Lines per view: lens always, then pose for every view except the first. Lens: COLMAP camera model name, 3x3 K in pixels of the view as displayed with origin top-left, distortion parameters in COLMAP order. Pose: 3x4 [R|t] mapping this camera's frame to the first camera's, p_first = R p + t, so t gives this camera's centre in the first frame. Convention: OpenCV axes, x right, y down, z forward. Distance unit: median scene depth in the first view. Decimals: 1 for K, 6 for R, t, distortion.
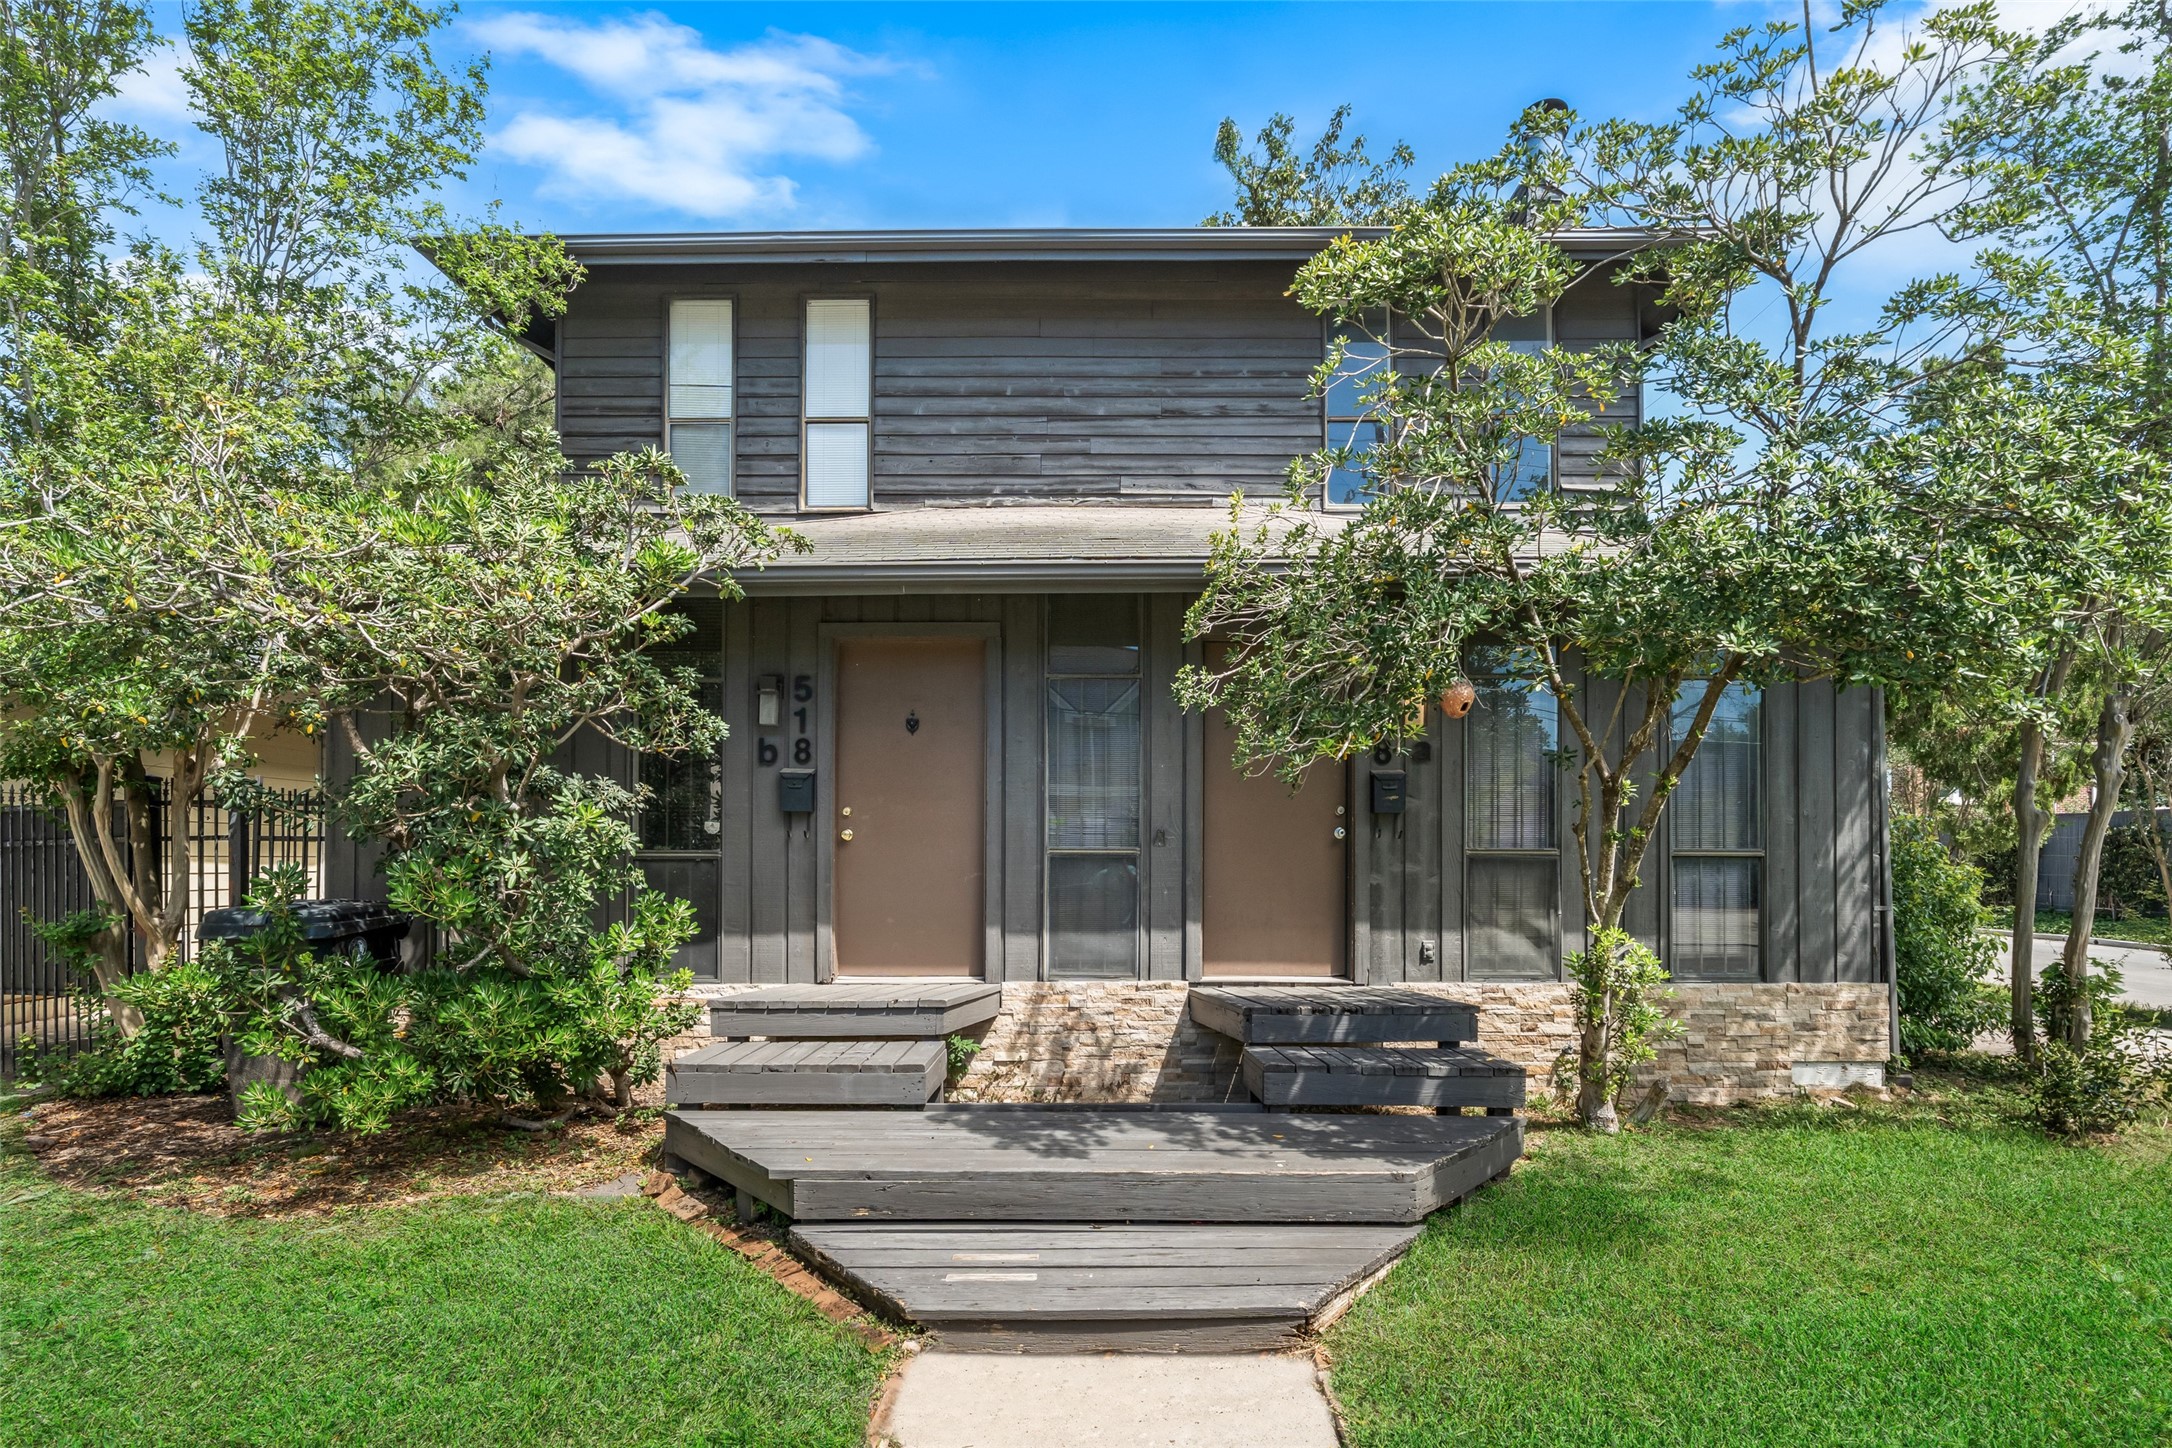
lens RADIAL K [[1044.5, 0, 1087.9], [0, 1044.5, 887.3], [0, 0, 1]] dist [-0.010232, -0.000108]
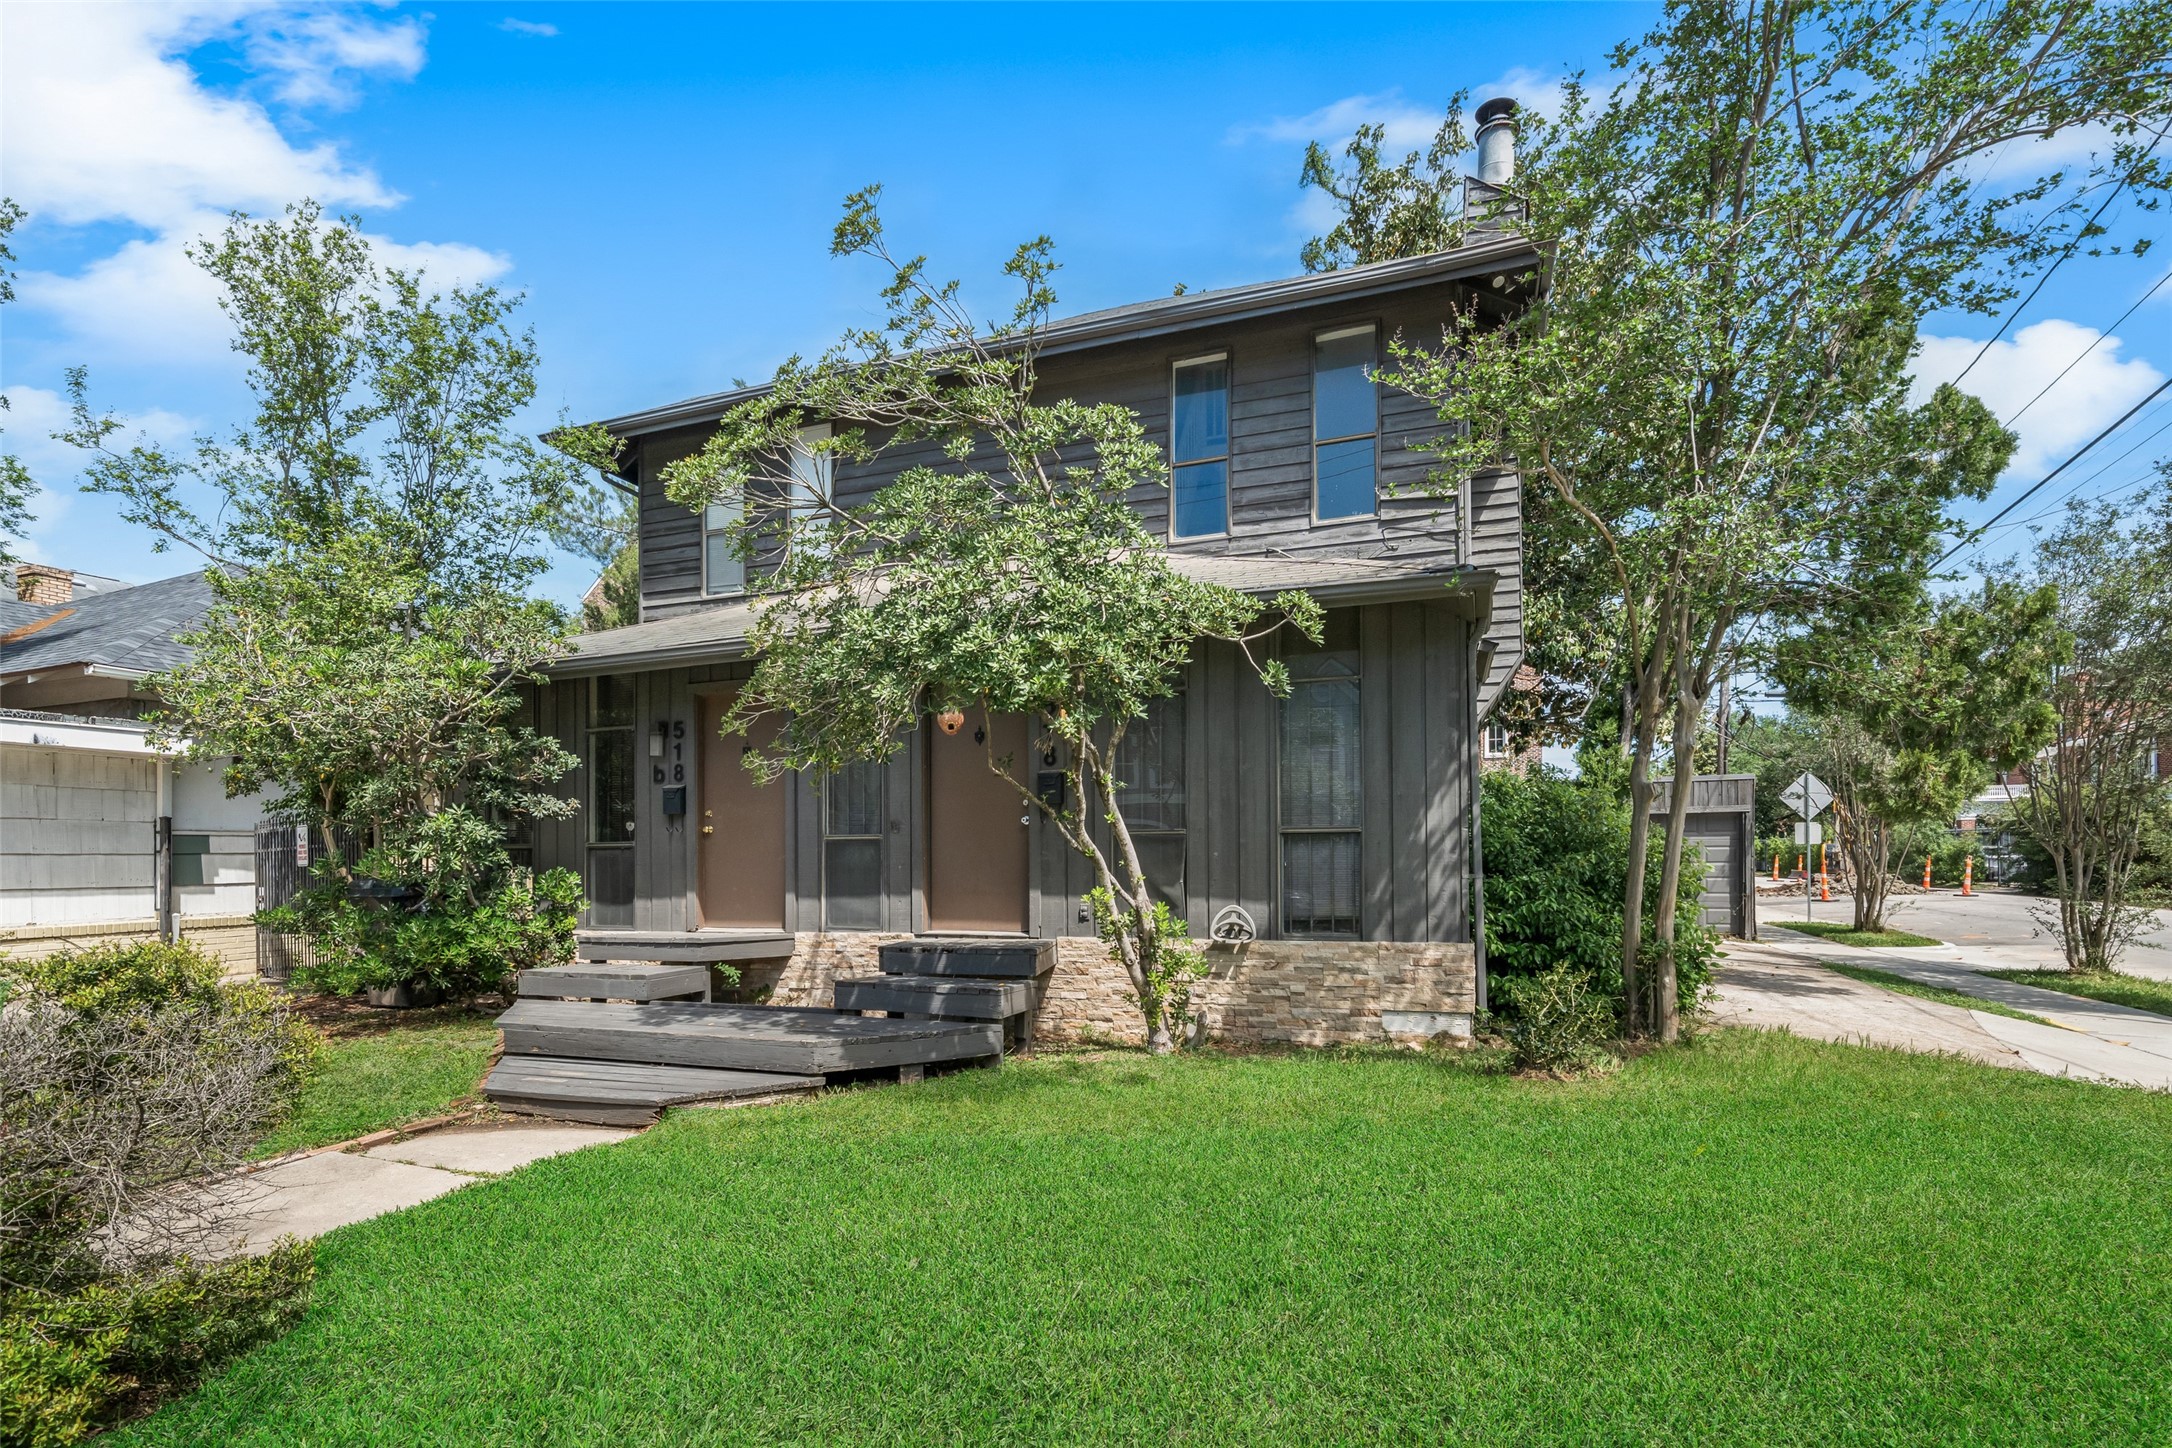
lens RADIAL K [[1044.5, 0, 1087.9], [0, 1044.5, 887.3], [0, 0, 1]] dist [-0.010232, -0.000108]
pose [[0.944180, -0.002295, -0.329421, 0.749583], [0.002921, 0.999995, 0.001407, 0.029766], [0.329416, -0.002291, 0.944182, -0.191699]]
